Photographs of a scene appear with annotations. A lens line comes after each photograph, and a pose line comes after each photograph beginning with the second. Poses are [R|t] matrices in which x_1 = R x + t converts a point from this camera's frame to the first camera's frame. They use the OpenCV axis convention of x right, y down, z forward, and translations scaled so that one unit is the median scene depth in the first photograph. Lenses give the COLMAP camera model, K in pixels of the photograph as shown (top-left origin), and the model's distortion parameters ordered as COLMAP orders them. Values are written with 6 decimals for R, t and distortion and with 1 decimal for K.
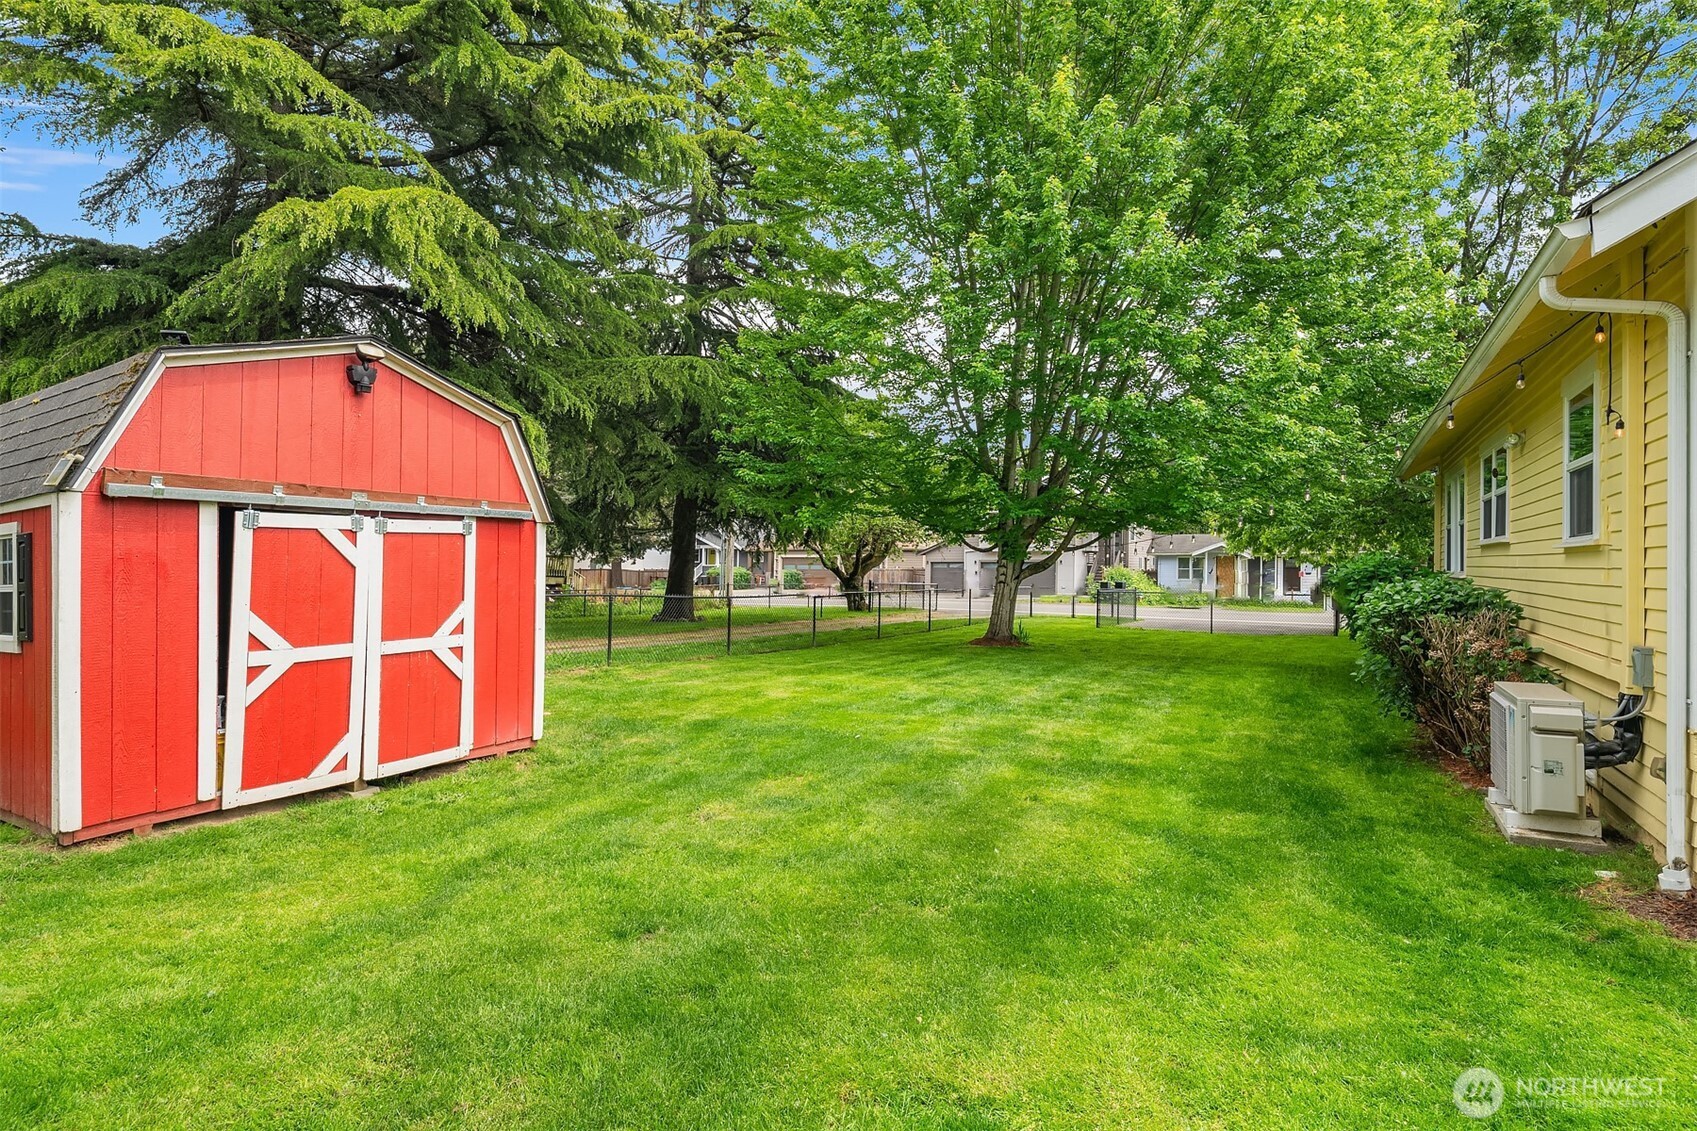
lens RADIAL K [[859.3, 0, 849.1], [0, 859.3, 557.9], [0, 0, 1]] dist [-0.001663, -0.002318]
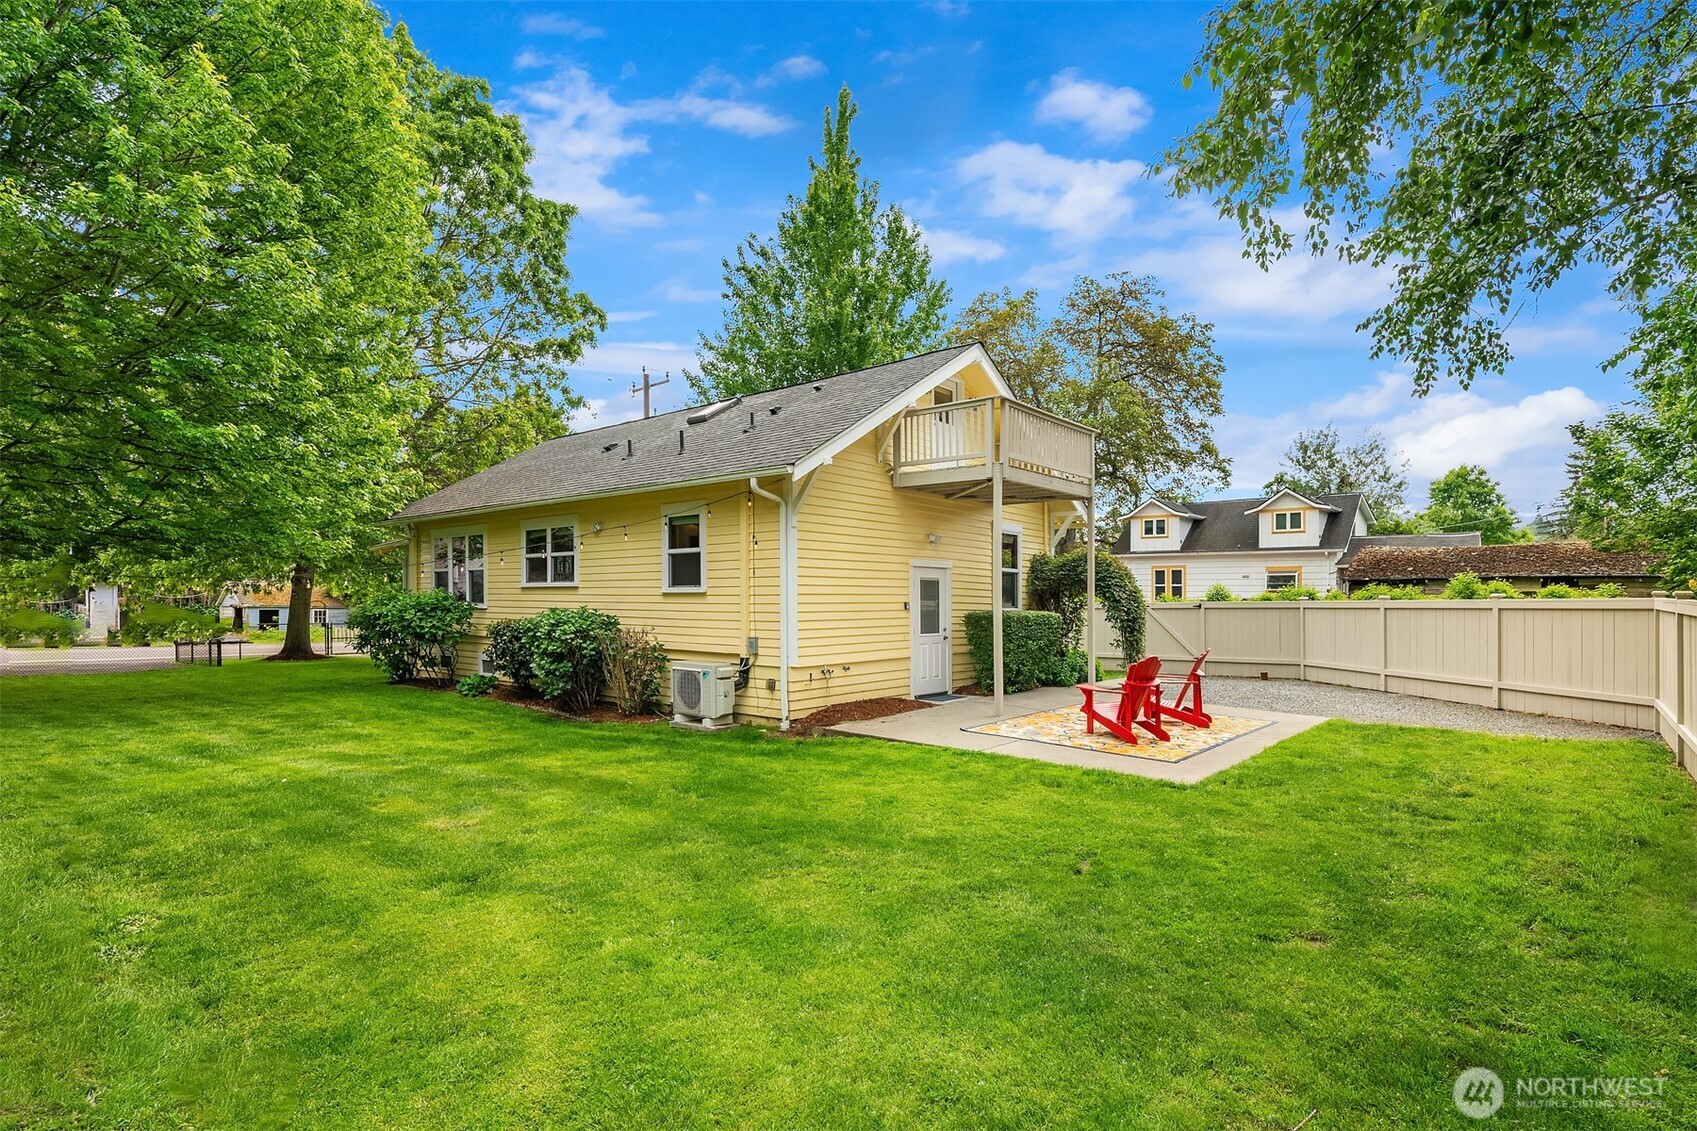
lens RADIAL K [[859.3, 0, 854.0], [0, 859.3, 573.2], [0, 0, 1]] dist [-0.001663, -0.002318]
pose [[0.192301, 0.018354, 0.981164, -1.359508], [-0.006841, 0.999826, -0.017362, -0.033878], [-0.981312, -0.003374, 0.192393, 0.264079]]
